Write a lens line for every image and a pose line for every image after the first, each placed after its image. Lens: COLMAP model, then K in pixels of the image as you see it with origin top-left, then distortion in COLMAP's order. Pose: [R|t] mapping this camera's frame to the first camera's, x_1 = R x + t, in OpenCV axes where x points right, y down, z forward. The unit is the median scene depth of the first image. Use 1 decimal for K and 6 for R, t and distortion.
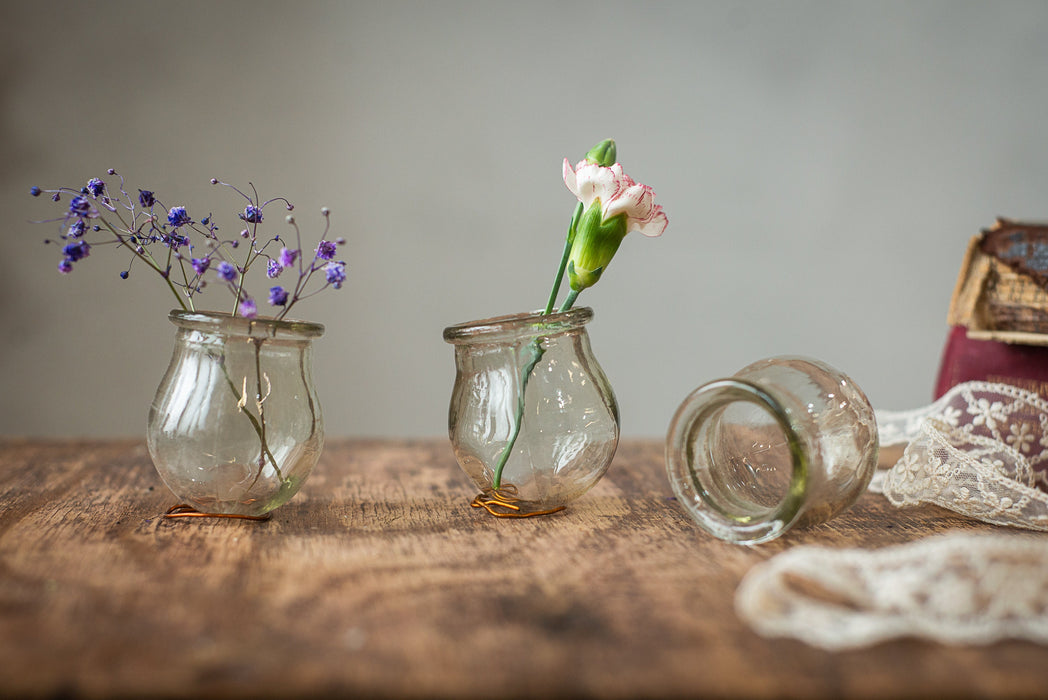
lens RADIAL K [[1934.5, 0, 524.0], [0, 1934.5, 350.0], [0, 0, 1]] dist [-0.035915, -0.179656]
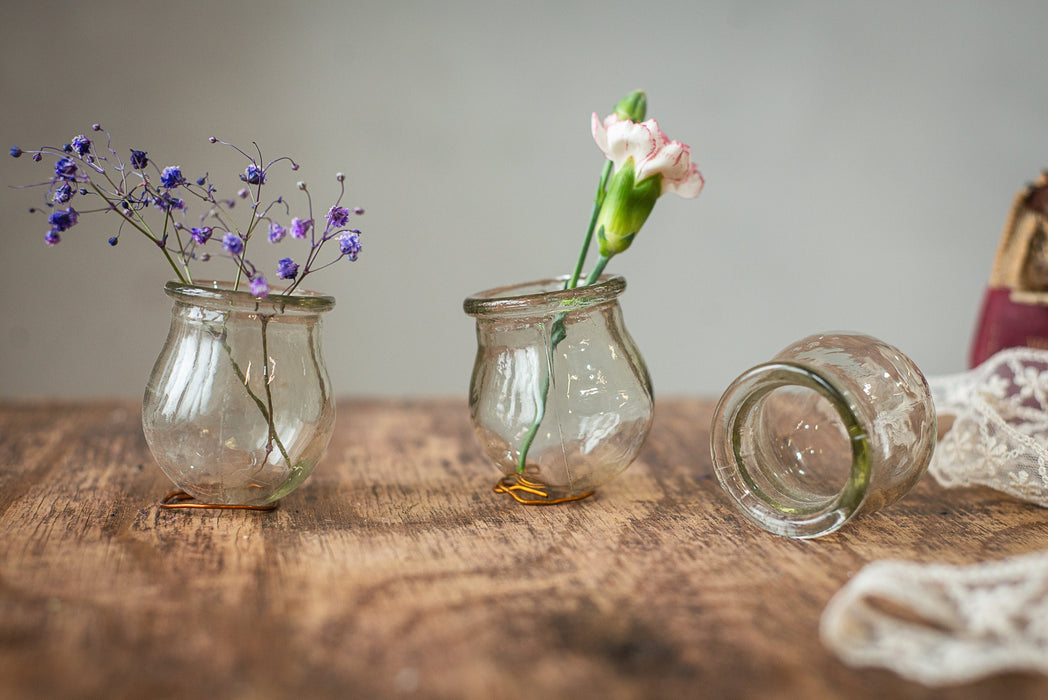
lens RADIAL K [[1934.5, 0, 524.0], [0, 1934.5, 350.0], [0, 0, 1]] dist [-0.035915, -0.179656]
pose [[0.999000, -0.002563, 0.044640, -0.055280], [-0.000223, 0.998058, 0.062295, -0.045499], [-0.044713, -0.062243, 0.997059, 0.081247]]
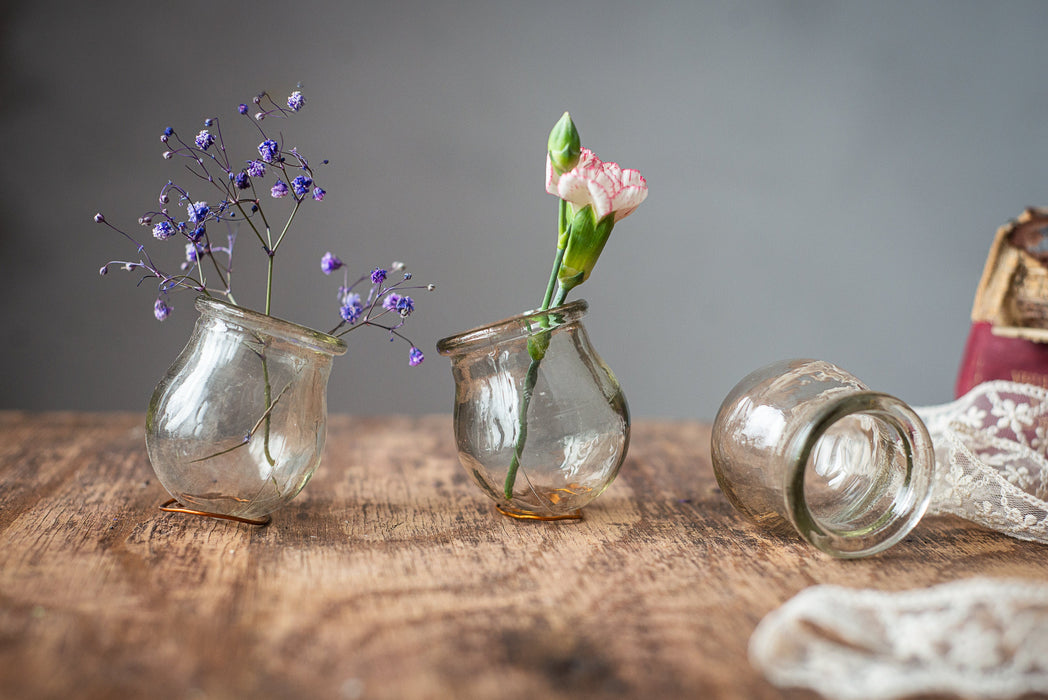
lens RADIAL K [[1934.5, 0, 524.0], [0, 1934.5, 350.0], [0, 0, 1]] dist [-0.035915, -0.179656]
pose [[0.999921, 0.010925, -0.006218, 0.001669], [-0.010567, 0.998437, 0.054884, -0.054504], [0.006808, -0.054814, 0.998473, 0.039376]]
